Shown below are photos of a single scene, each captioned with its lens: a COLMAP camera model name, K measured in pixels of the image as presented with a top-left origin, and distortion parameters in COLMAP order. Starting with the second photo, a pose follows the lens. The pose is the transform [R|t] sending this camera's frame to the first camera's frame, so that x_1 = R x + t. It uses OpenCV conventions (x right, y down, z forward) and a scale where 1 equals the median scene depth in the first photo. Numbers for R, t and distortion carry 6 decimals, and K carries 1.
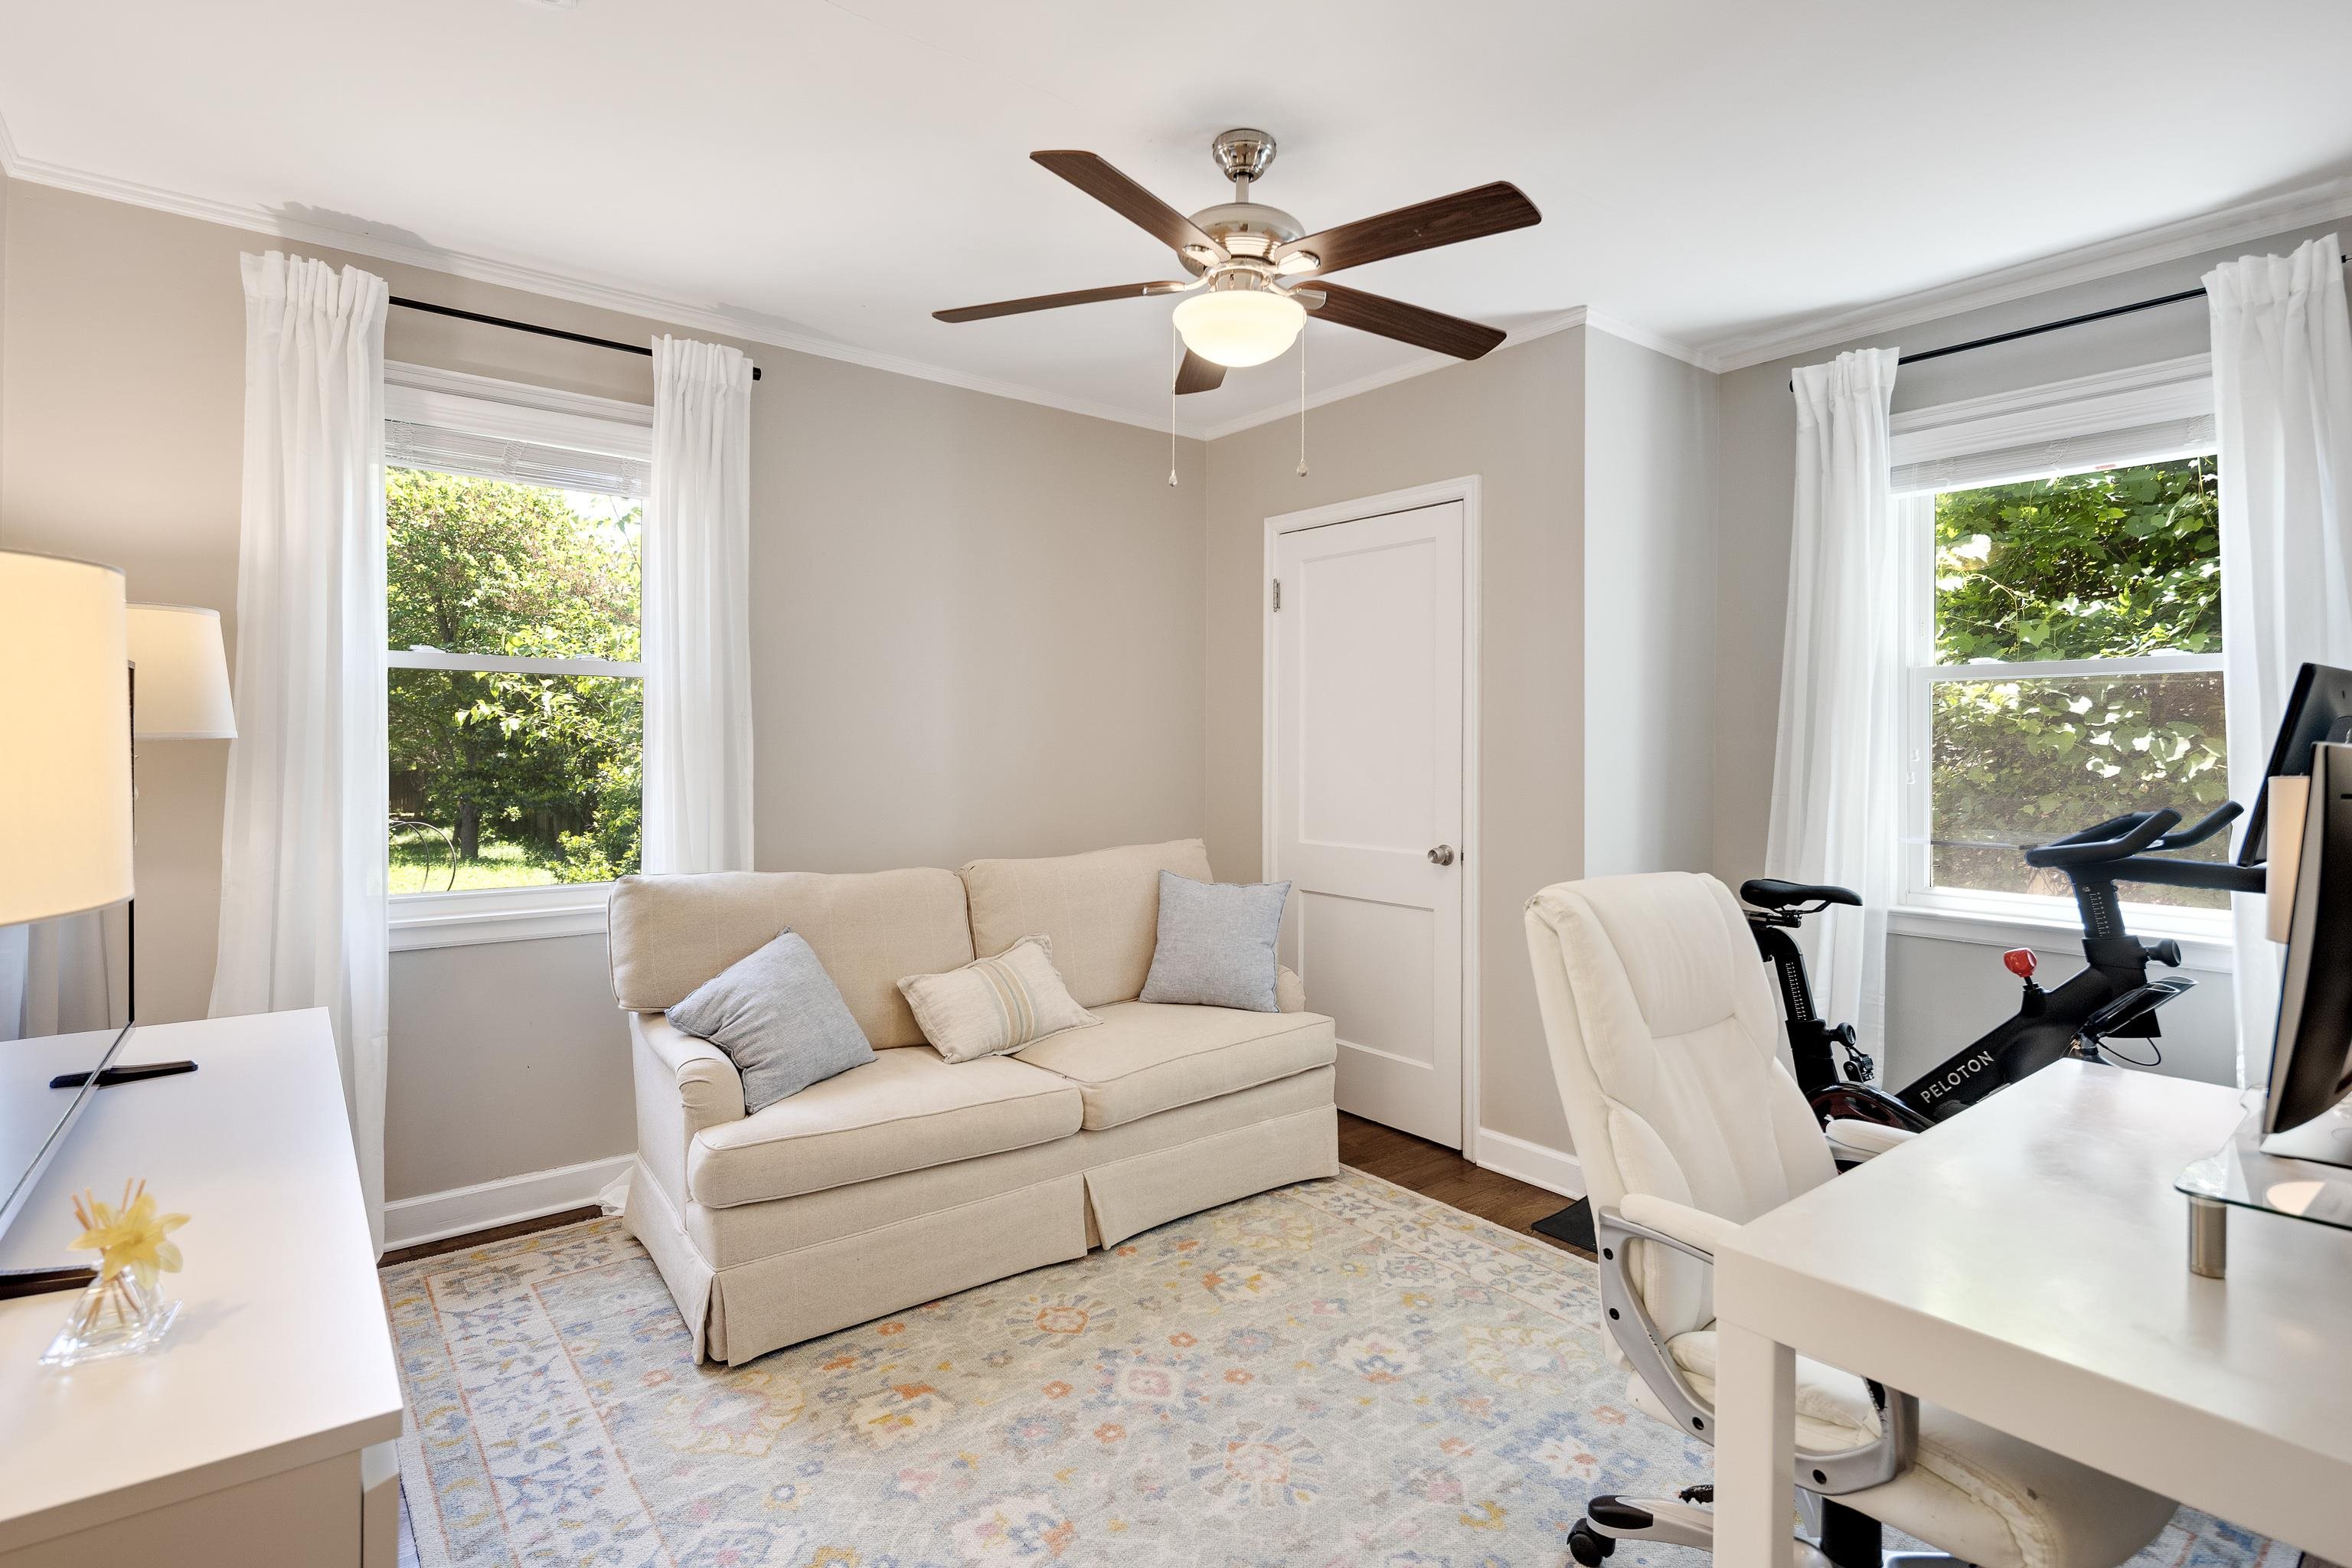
lens RADIAL K [[1154.2, 0, 1174.2], [0, 1154.2, 765.5], [0, 0, 1]] dist [0.004958, 0.000285]
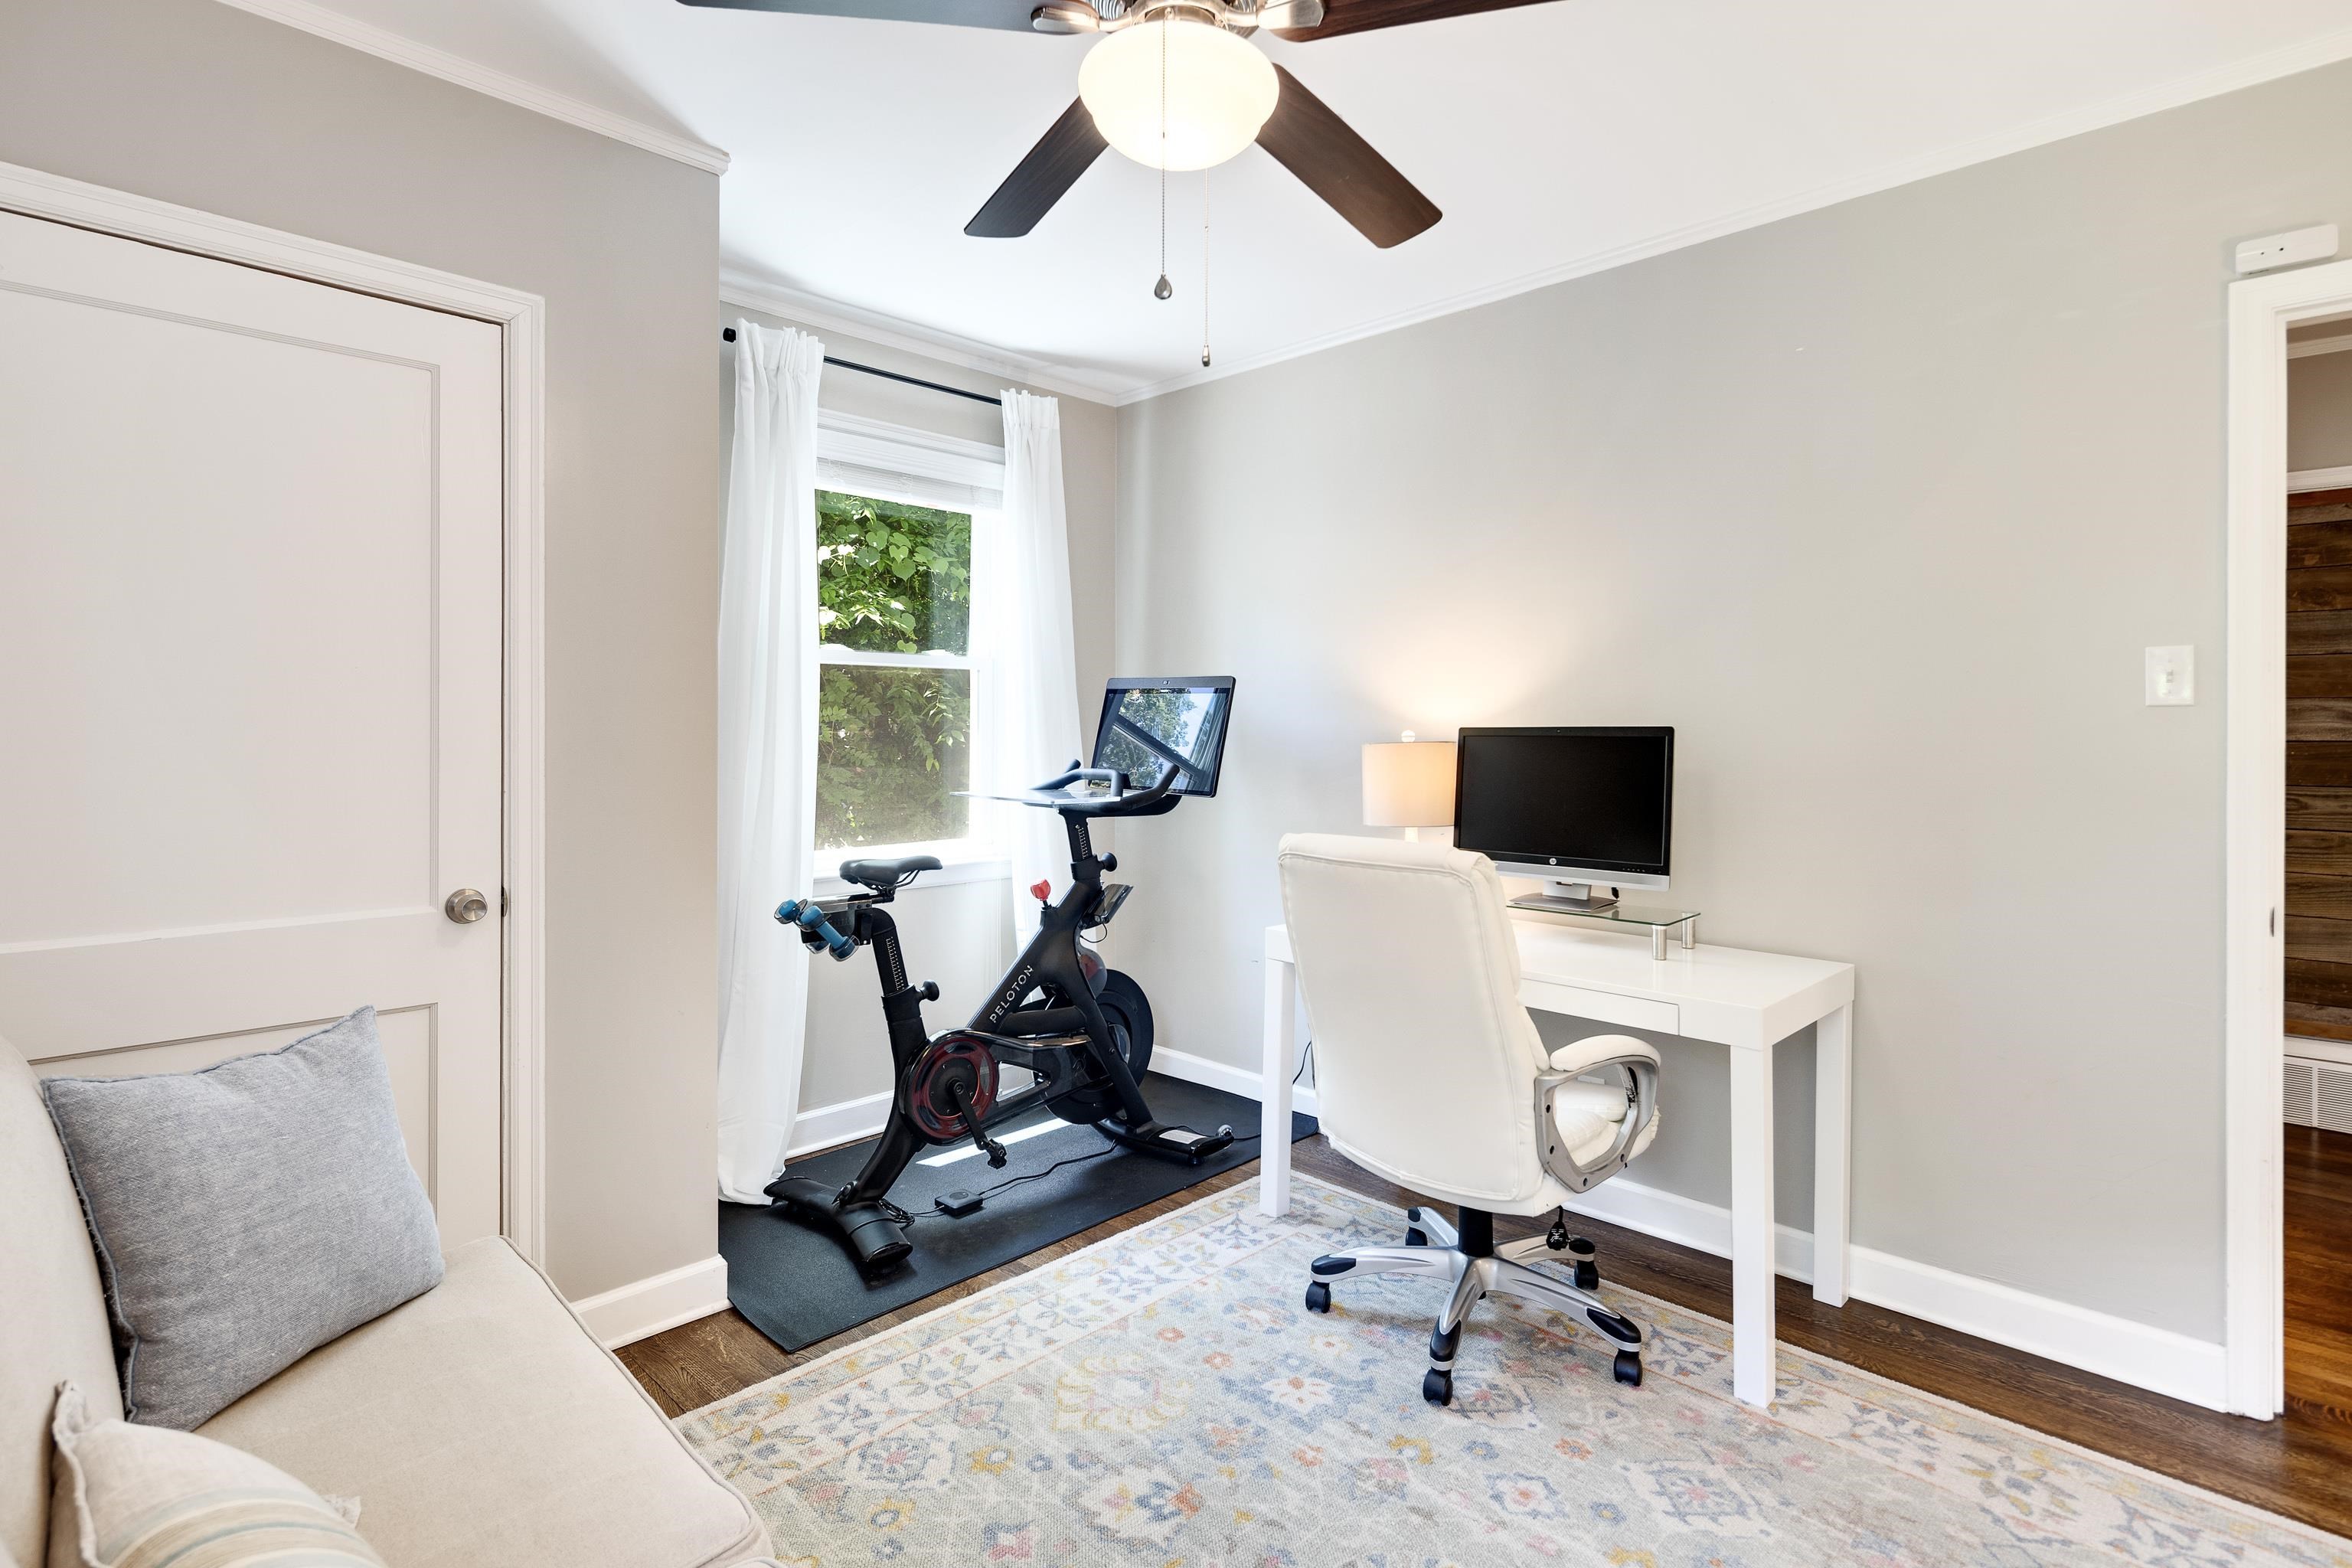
lens RADIAL K [[1154.2, 0, 1147.2], [0, 1154.2, 737.4], [0, 0, 1]] dist [0.004958, 0.000285]
pose [[-0.112849, -0.017357, 0.993461, -0.522594], [0.009146, 0.999787, 0.018506, -0.022540], [-0.993570, 0.011174, -0.112666, 0.936196]]
